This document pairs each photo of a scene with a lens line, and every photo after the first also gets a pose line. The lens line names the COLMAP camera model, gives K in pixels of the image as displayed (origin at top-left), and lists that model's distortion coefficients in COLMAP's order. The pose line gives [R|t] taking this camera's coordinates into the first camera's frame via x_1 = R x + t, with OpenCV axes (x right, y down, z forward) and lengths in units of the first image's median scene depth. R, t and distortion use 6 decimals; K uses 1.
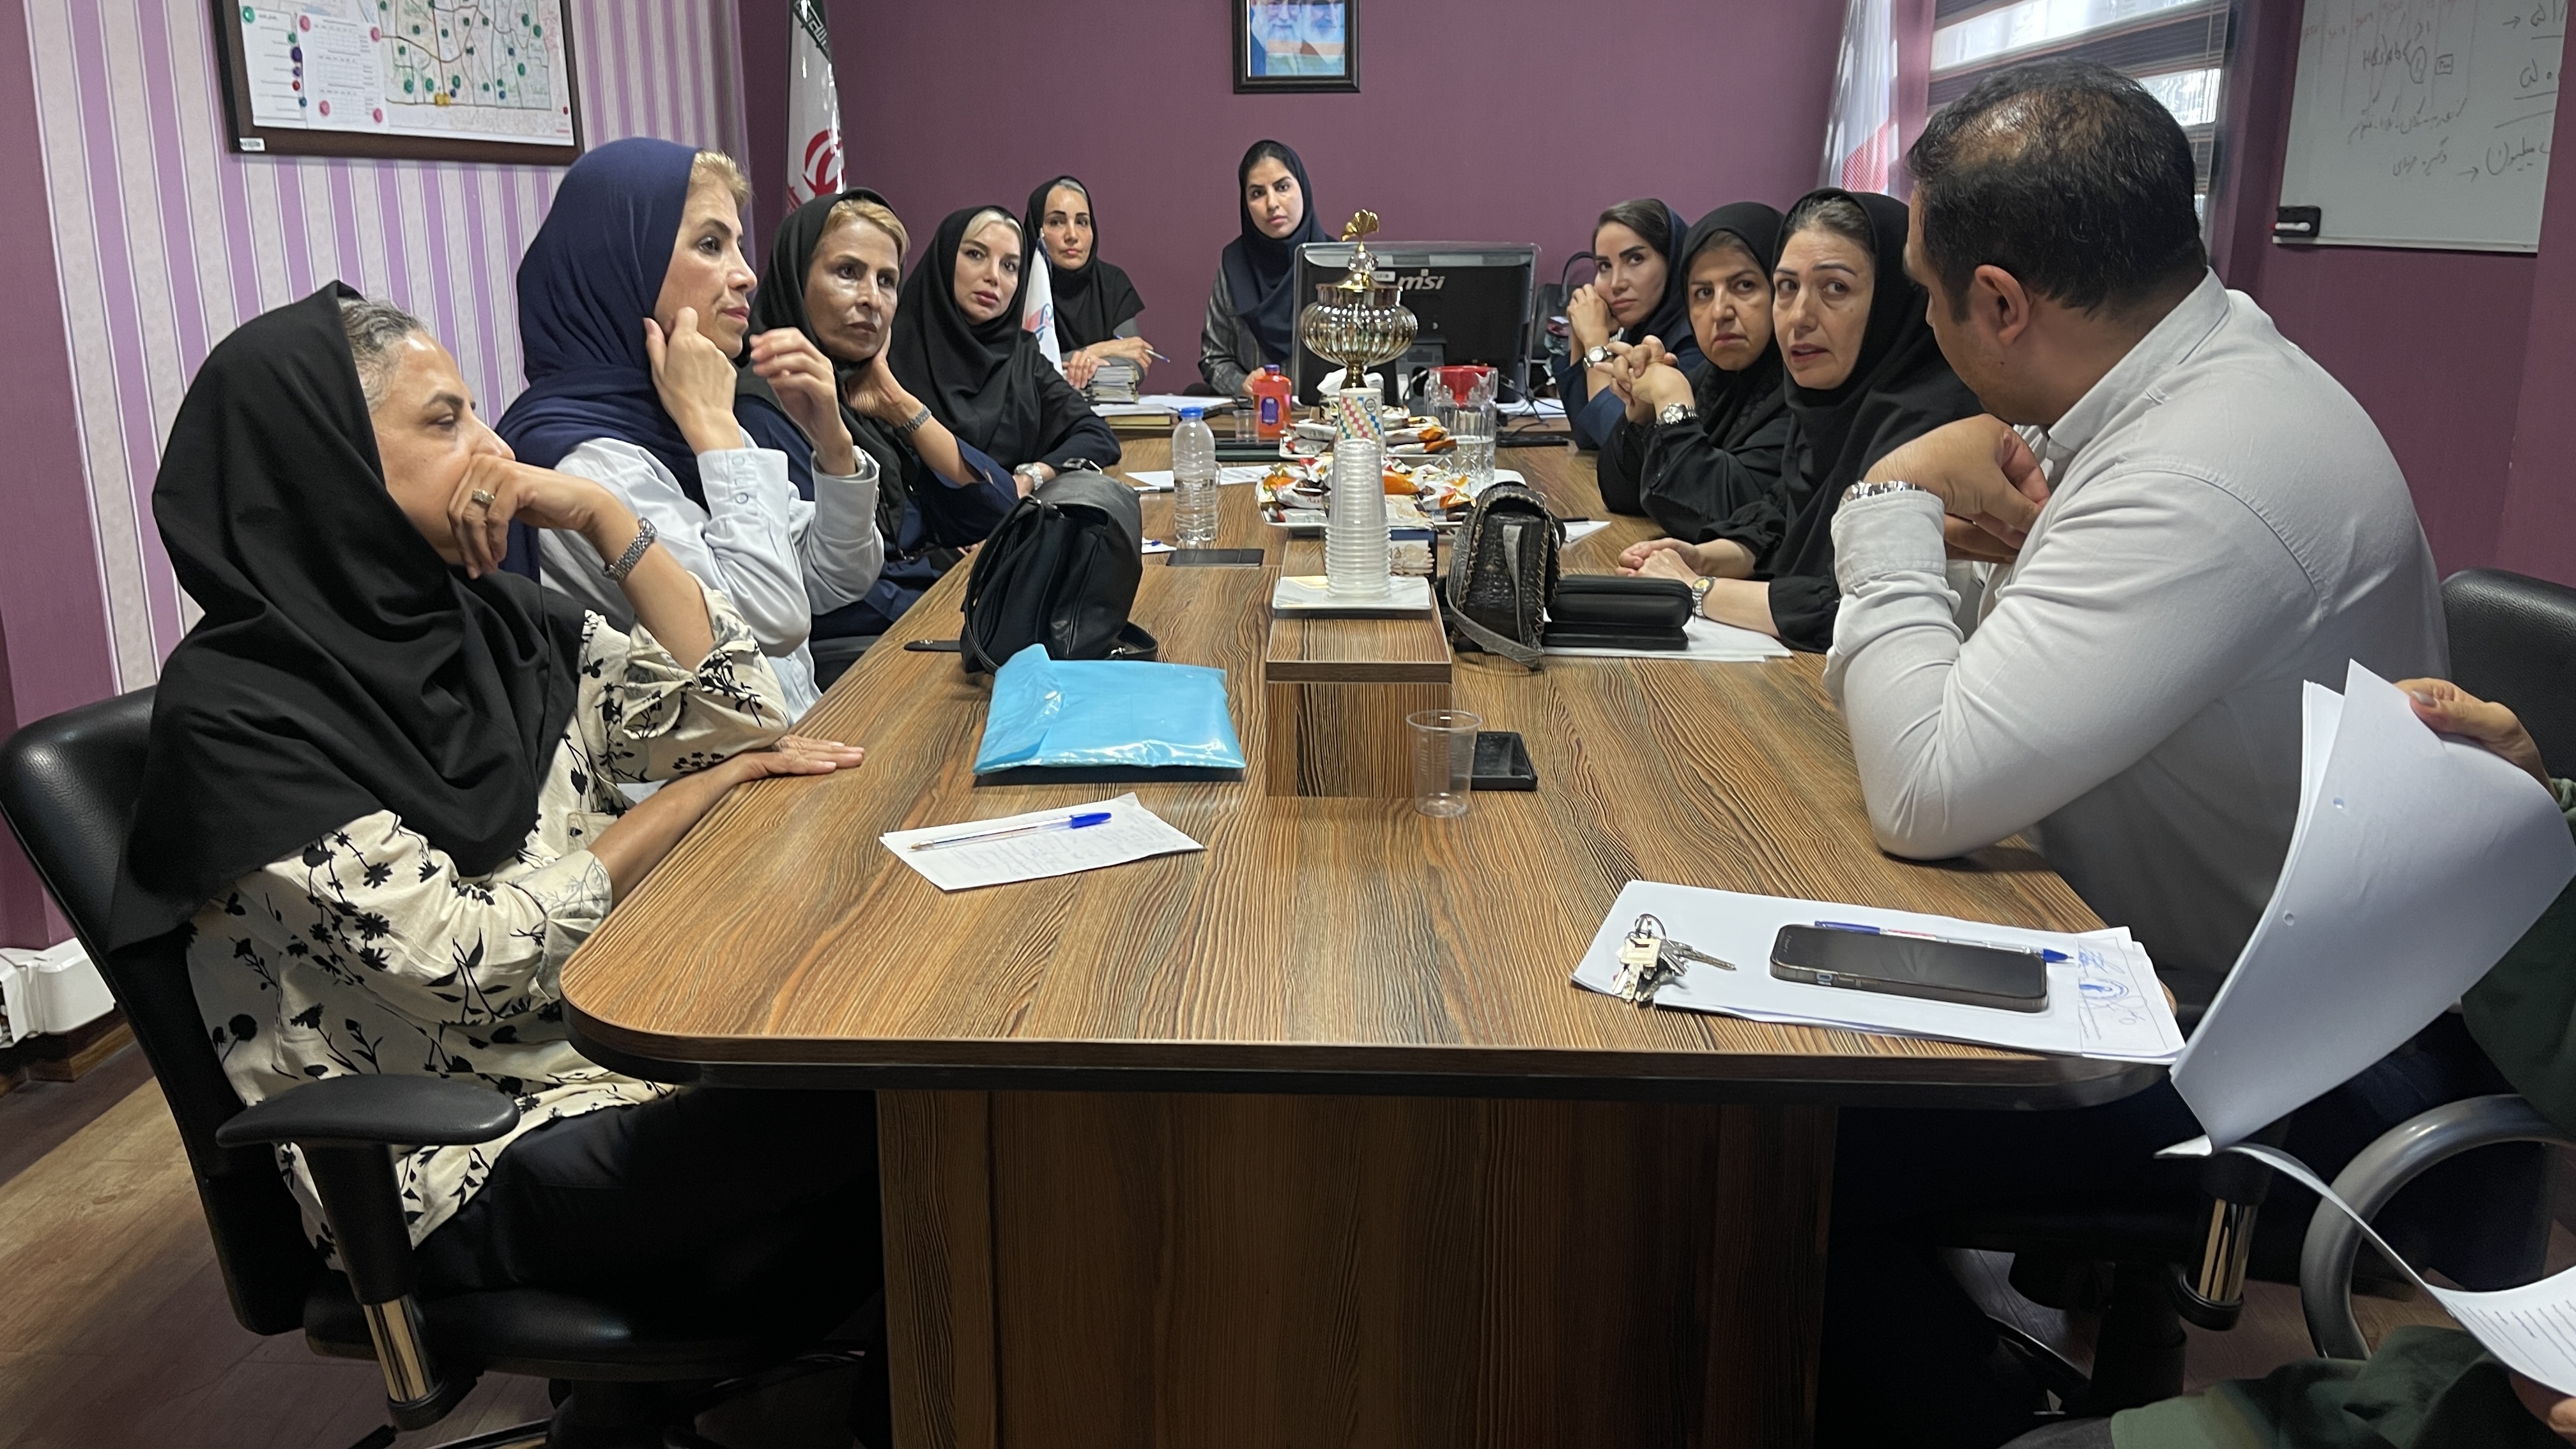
lens RADIAL K [[1930.3, 0, 1277.2], [0, 1930.3, 720.3], [0, 0, 1]] dist [0.035623, -0.064623]
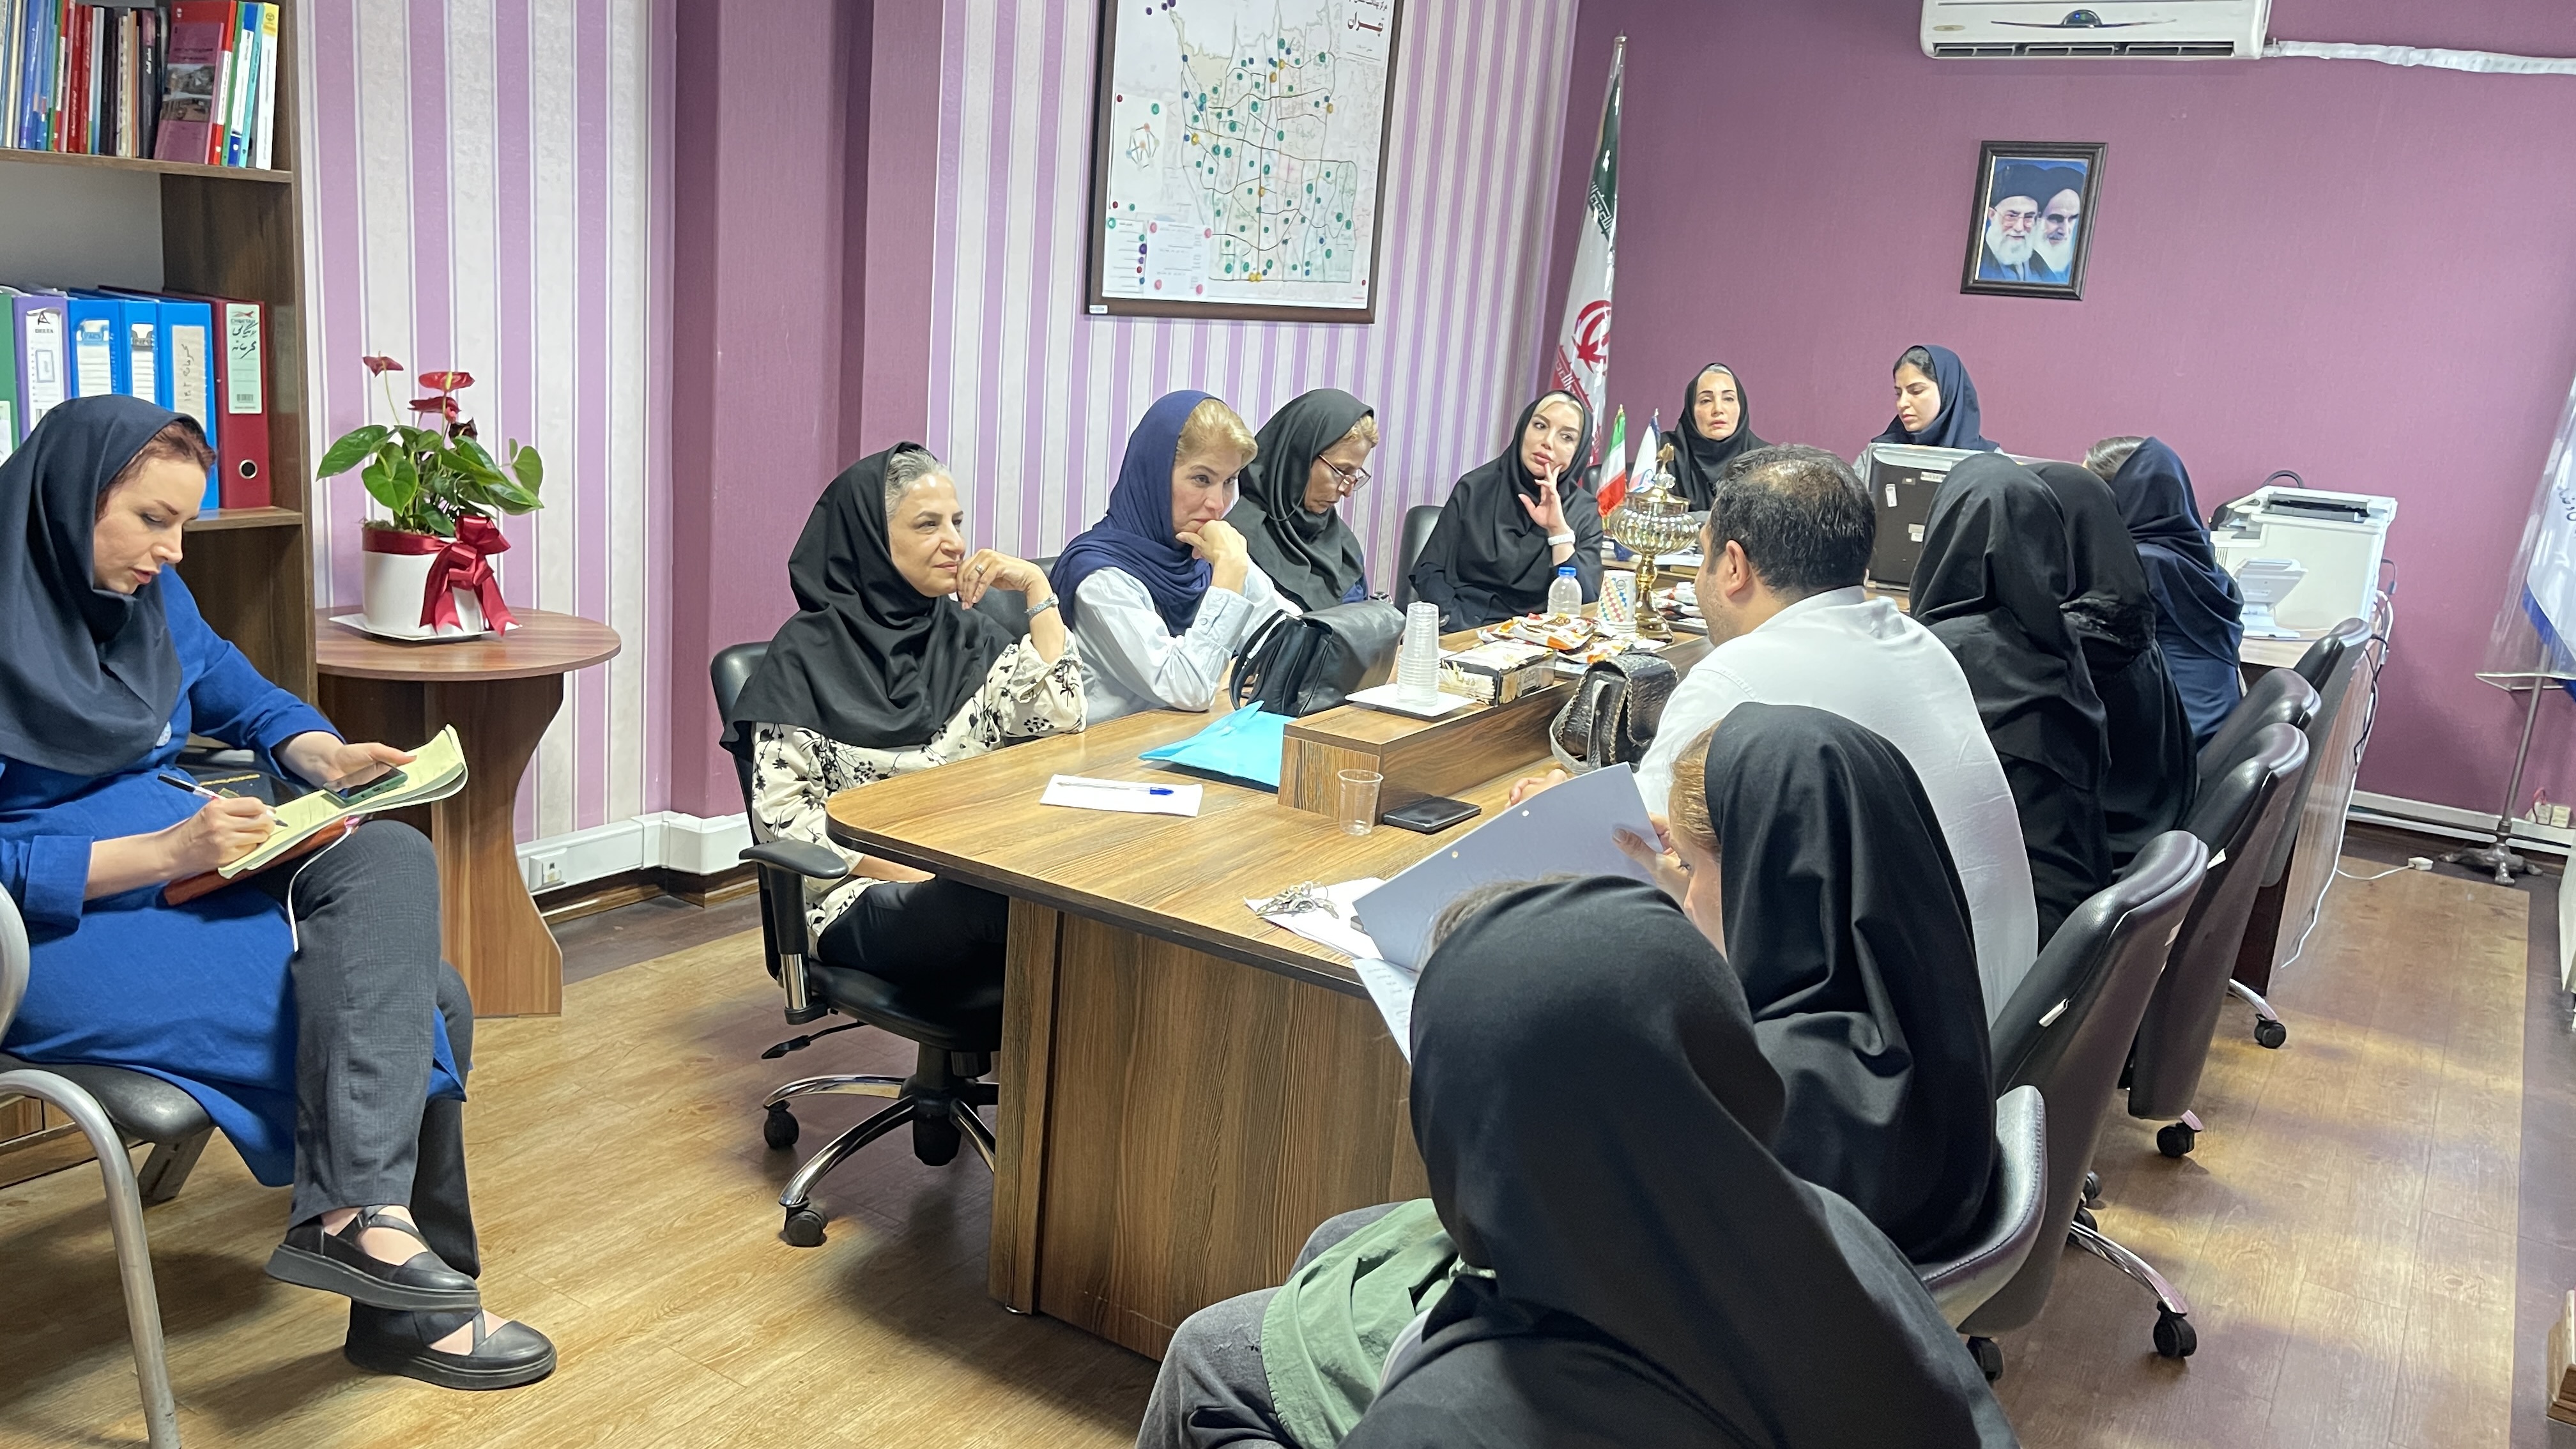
lens RADIAL K [[1930.3, 0, 1281.4], [0, 1930.3, 724.1], [0, 0, 1]] dist [0.035623, -0.064623]
pose [[0.865713, 0.174895, -0.468991, 0.331958], [-0.197827, 0.980237, 0.000378, -0.012888], [0.459788, 0.092452, 0.883203, -0.208446]]
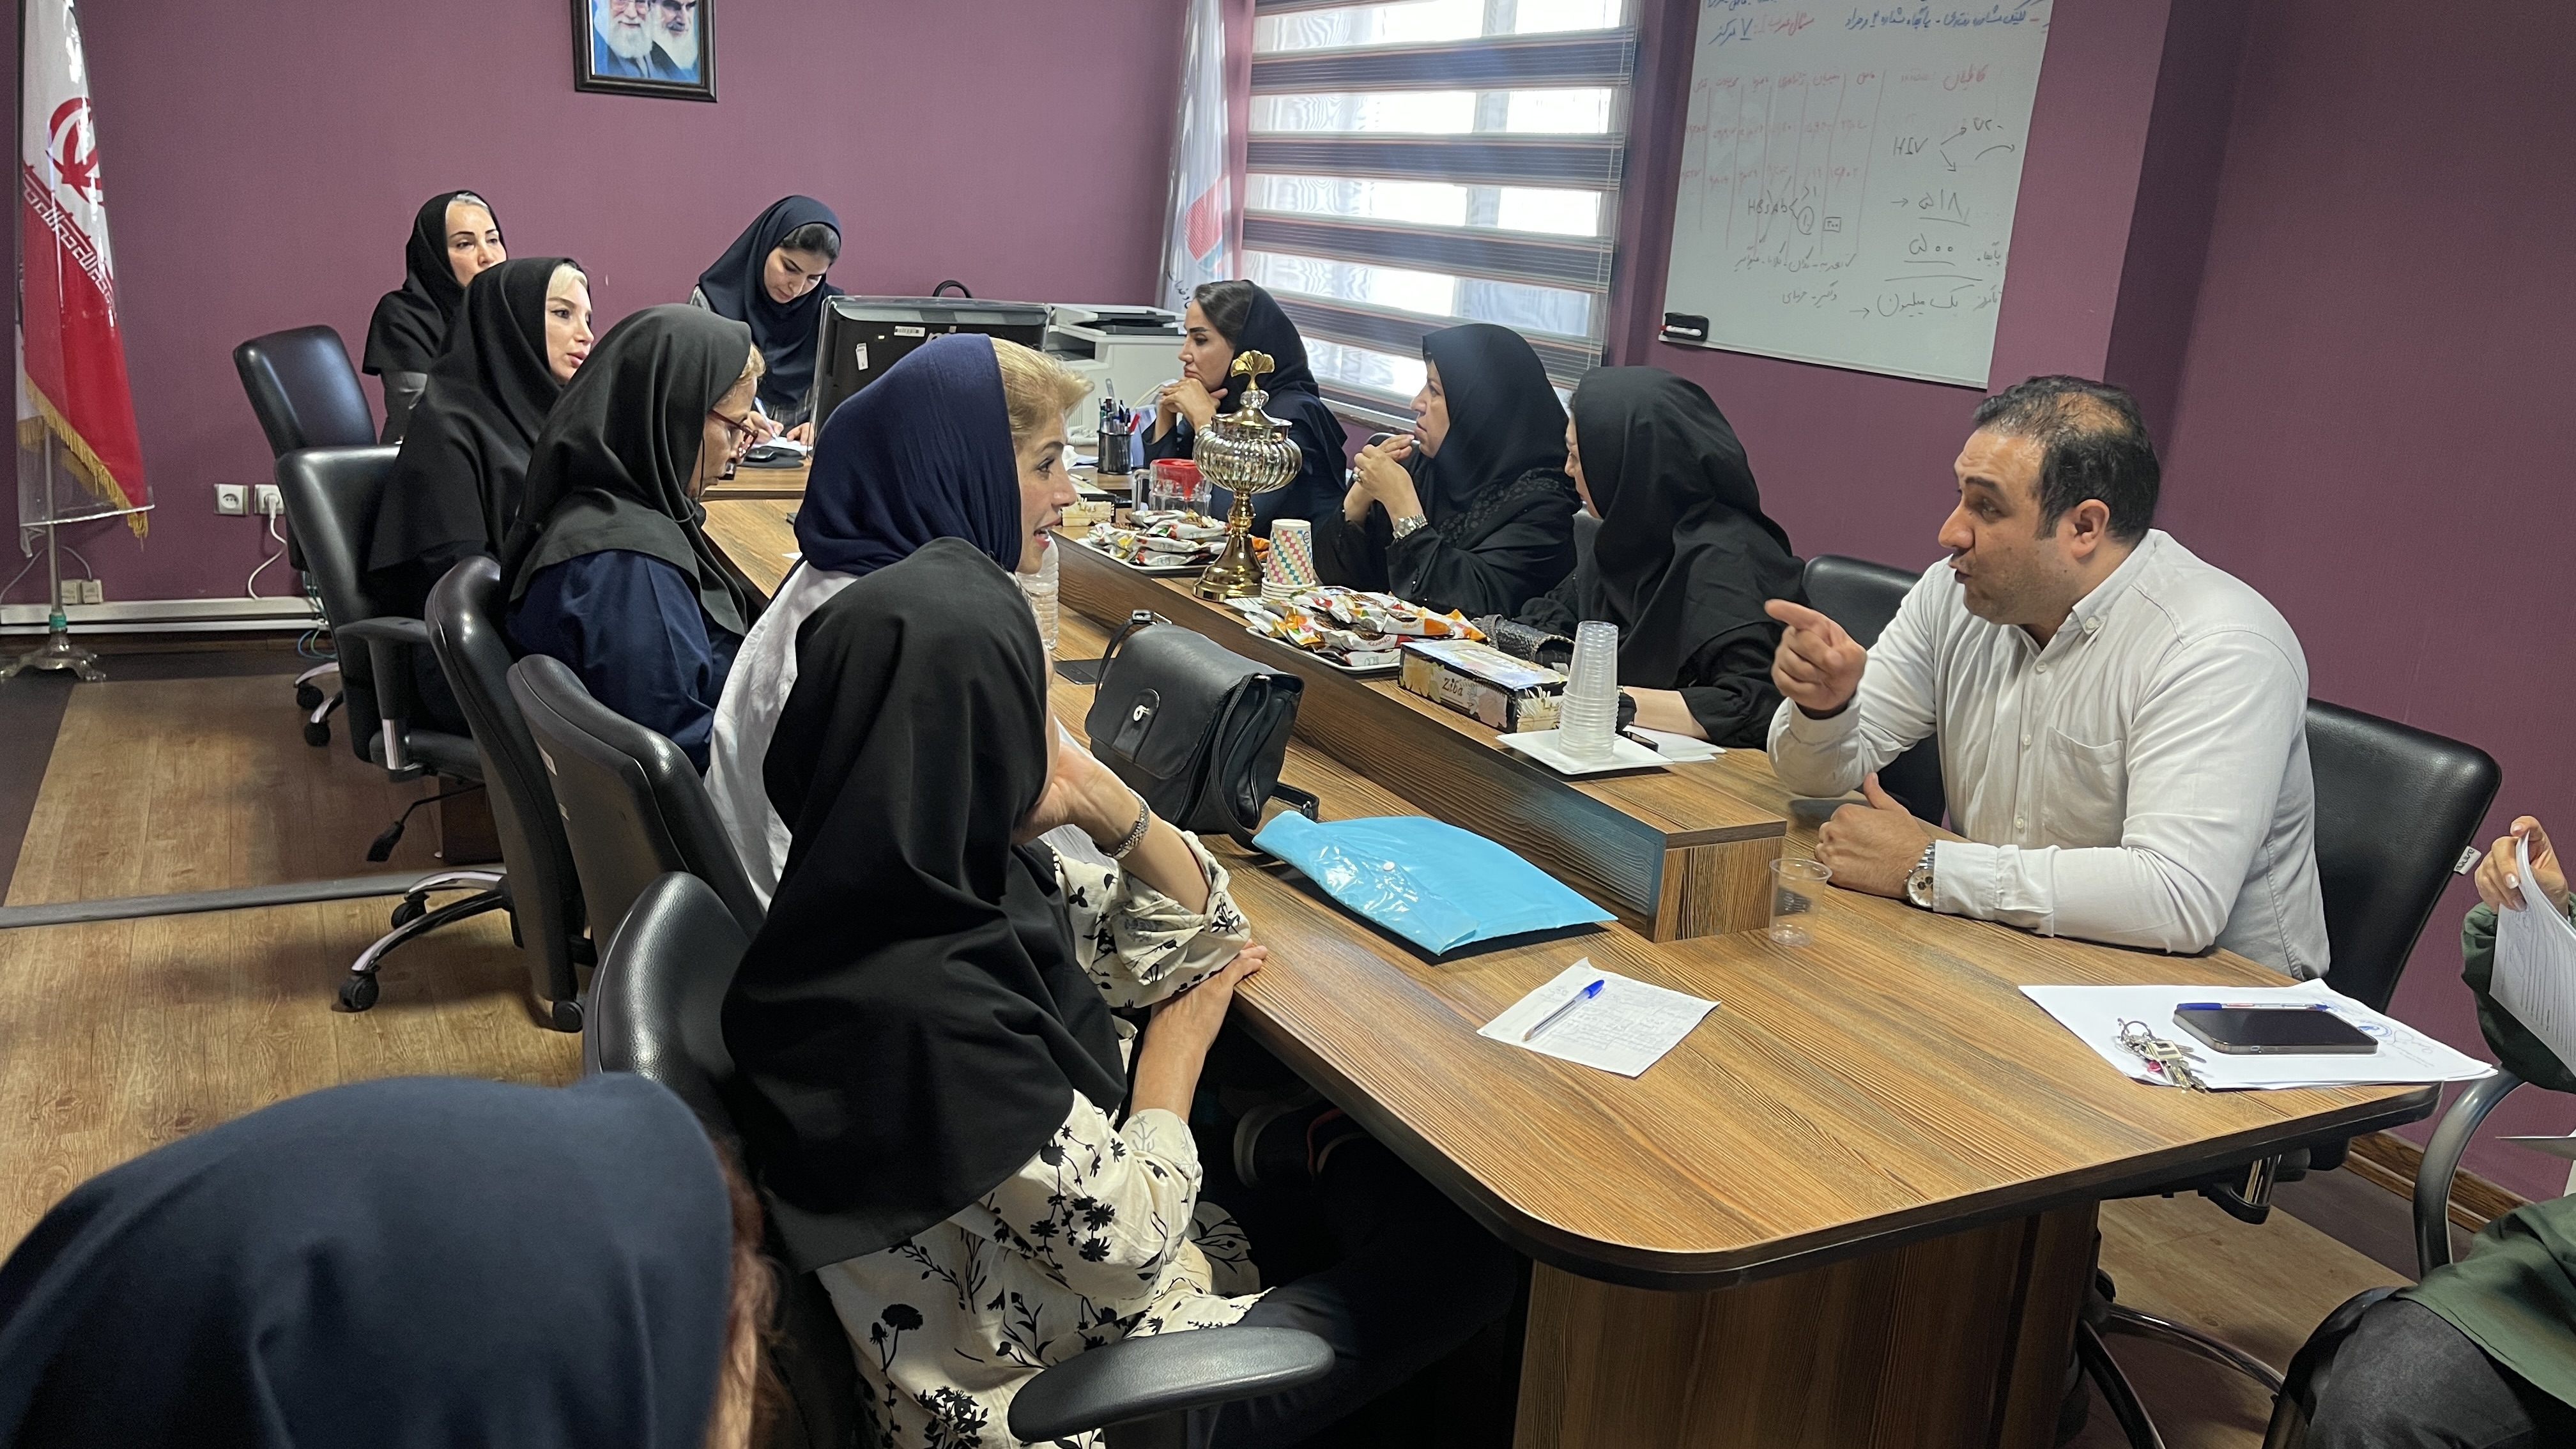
lens RADIAL K [[1930.3, 0, 1308.9], [0, 1930.3, 746.1], [0, 0, 1]] dist [0.035623, -0.064623]
pose [[0.865010, -0.077184, 0.495782, -0.332044], [0.058328, 0.996867, 0.053427, -0.068199], [-0.498352, -0.017297, 0.866802, 0.031047]]
